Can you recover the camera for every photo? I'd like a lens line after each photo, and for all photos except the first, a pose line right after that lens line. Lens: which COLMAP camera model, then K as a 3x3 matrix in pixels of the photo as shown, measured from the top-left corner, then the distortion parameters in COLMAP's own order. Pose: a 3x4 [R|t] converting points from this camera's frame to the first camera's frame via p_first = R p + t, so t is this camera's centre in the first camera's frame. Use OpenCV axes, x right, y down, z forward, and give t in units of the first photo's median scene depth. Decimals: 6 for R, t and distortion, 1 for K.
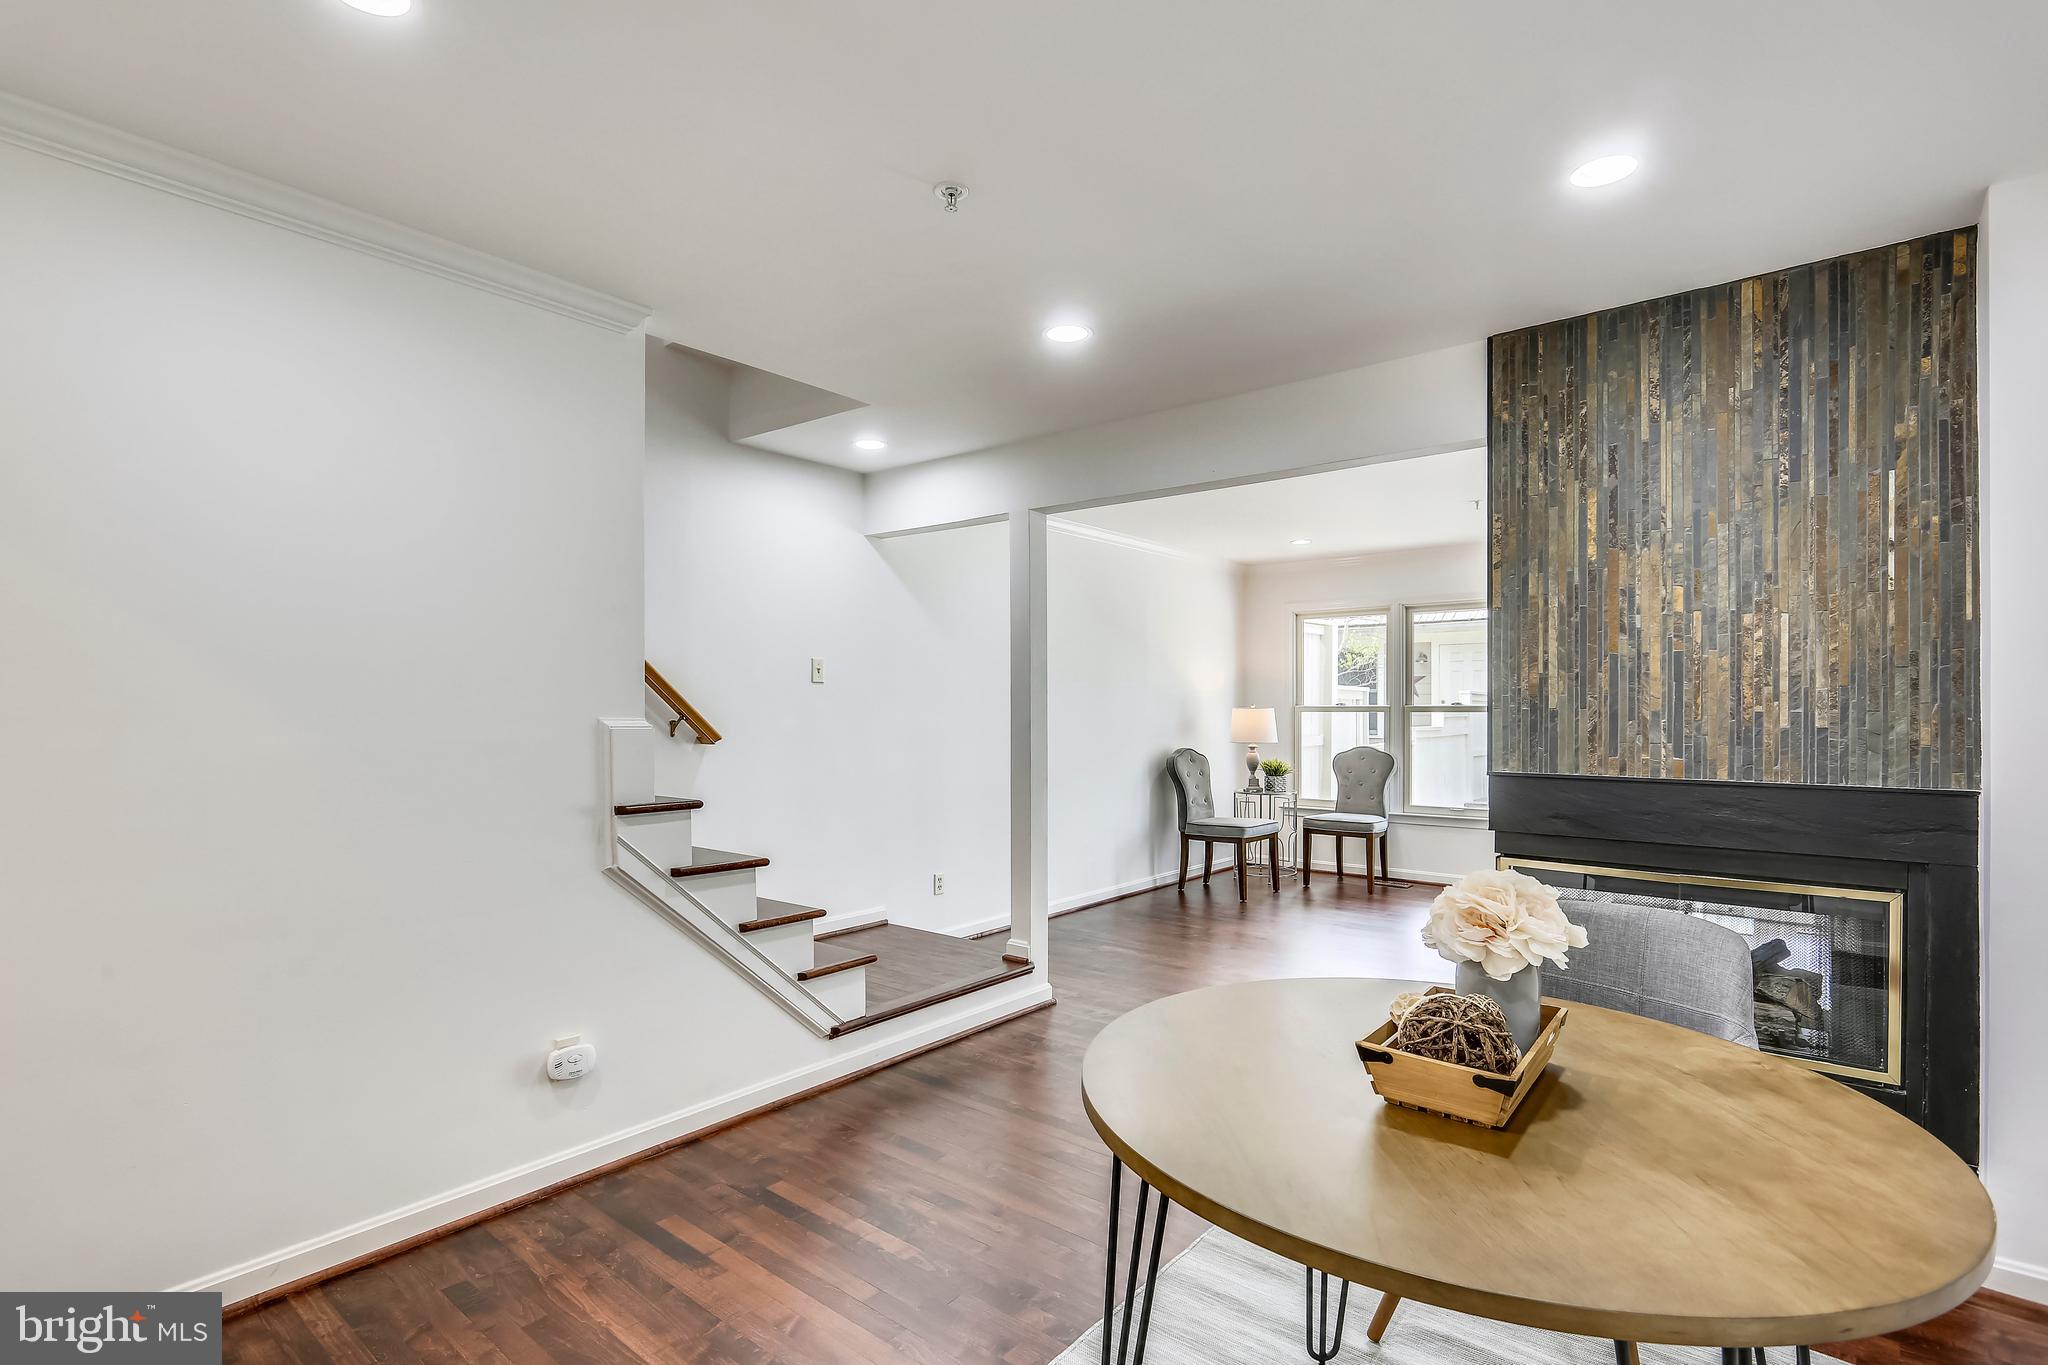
lens RADIAL K [[984.9, 0, 997.4], [0, 984.9, 711.7], [0, 0, 1]] dist [-0.009122, 0.006464]
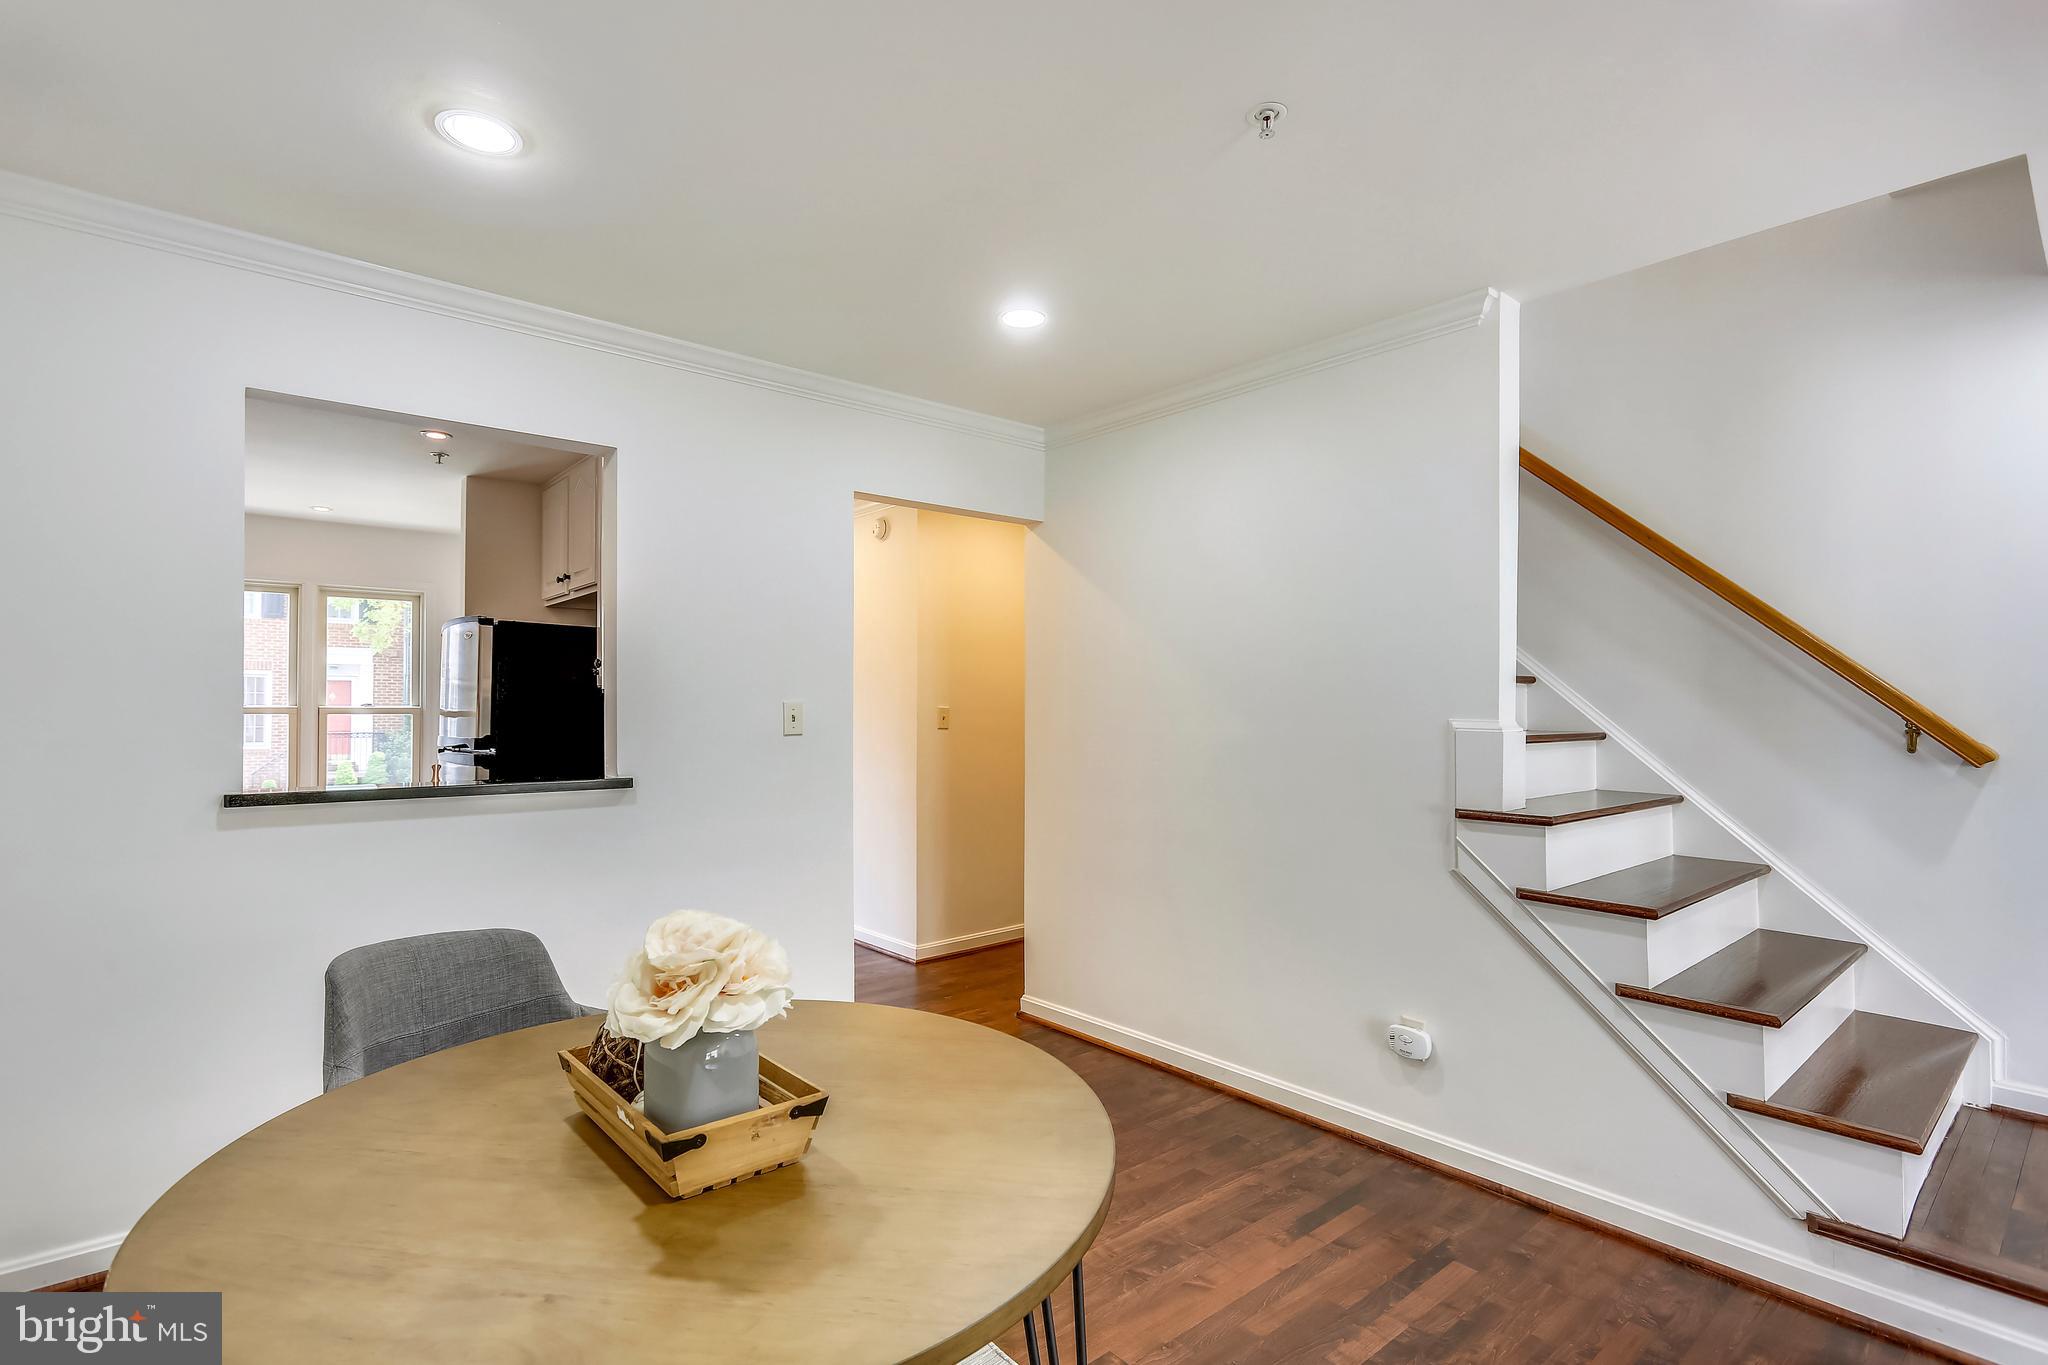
lens RADIAL K [[984.9, 0, 1027.7], [0, 984.9, 700.9], [0, 0, 1]] dist [-0.009122, 0.006464]
pose [[-0.161633, -0.007323, -0.986824, 0.674367], [-0.006615, 0.999958, -0.006337, -0.004244], [0.986829, 0.005503, -0.161675, 0.748397]]
